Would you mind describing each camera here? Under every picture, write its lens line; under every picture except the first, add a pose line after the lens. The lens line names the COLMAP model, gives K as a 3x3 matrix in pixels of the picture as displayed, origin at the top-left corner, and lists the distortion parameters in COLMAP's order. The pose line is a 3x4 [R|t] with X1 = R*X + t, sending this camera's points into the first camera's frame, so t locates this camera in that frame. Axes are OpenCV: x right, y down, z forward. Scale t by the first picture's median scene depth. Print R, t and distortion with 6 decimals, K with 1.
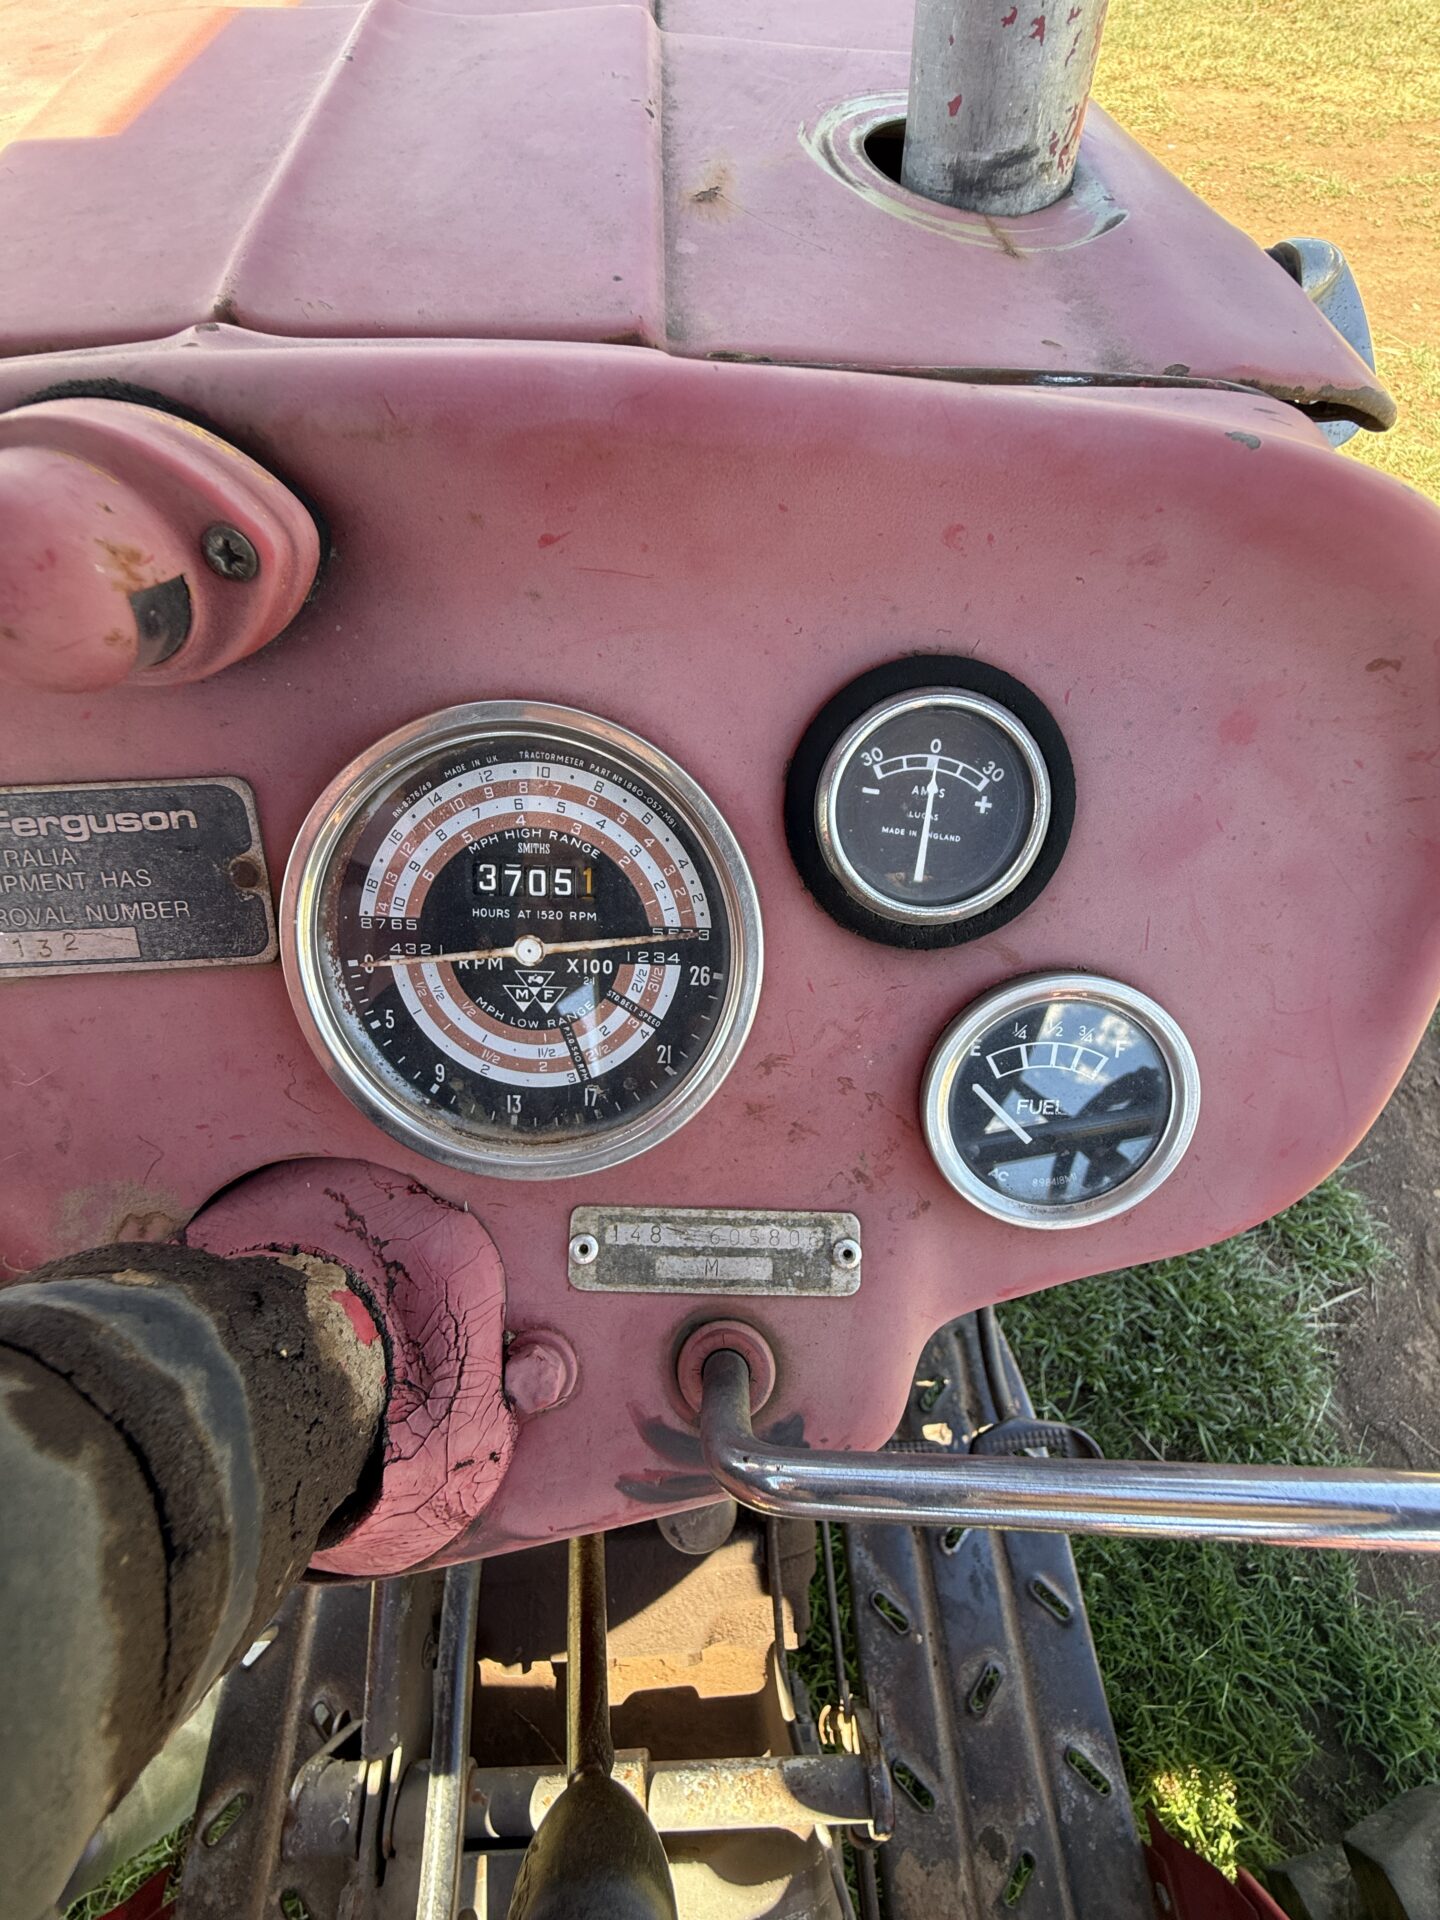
lens RADIAL K [[771.4, 0, 718.7], [0, 771.4, 956.1], [0, 0, 1]] dist [-0.000050, 0.000228]
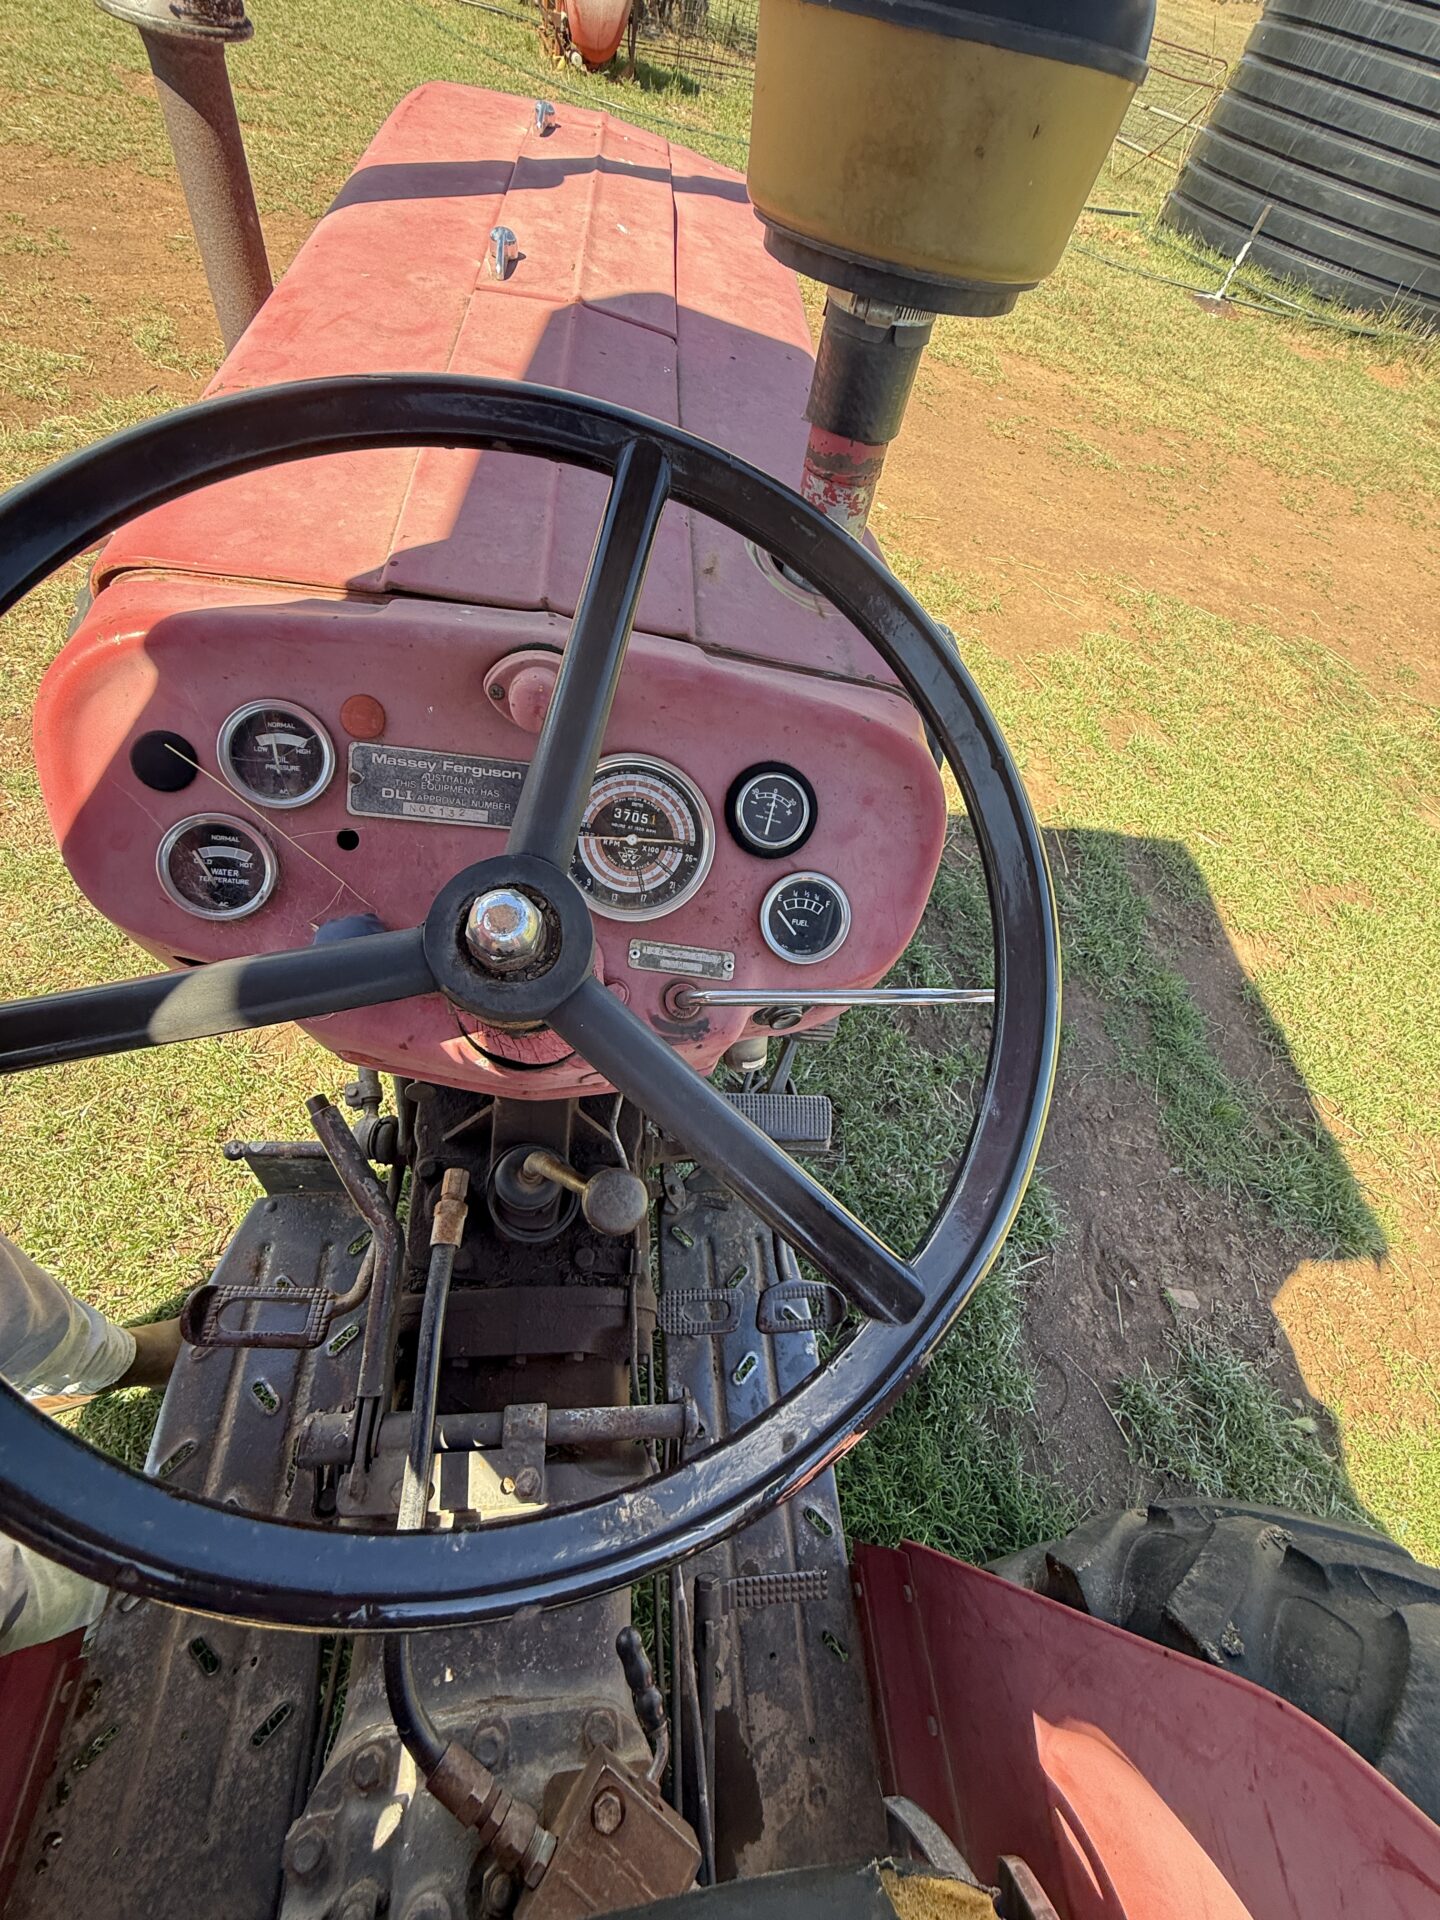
lens RADIAL K [[771.4, 0, 718.7], [0, 771.4, 956.1], [0, 0, 1]] dist [-0.000050, 0.000228]
pose [[0.972910, 0.112268, 0.202092, -0.436760], [-0.095012, 0.991105, -0.093182, 0.617568], [-0.210756, 0.071456, 0.974924, -1.708746]]
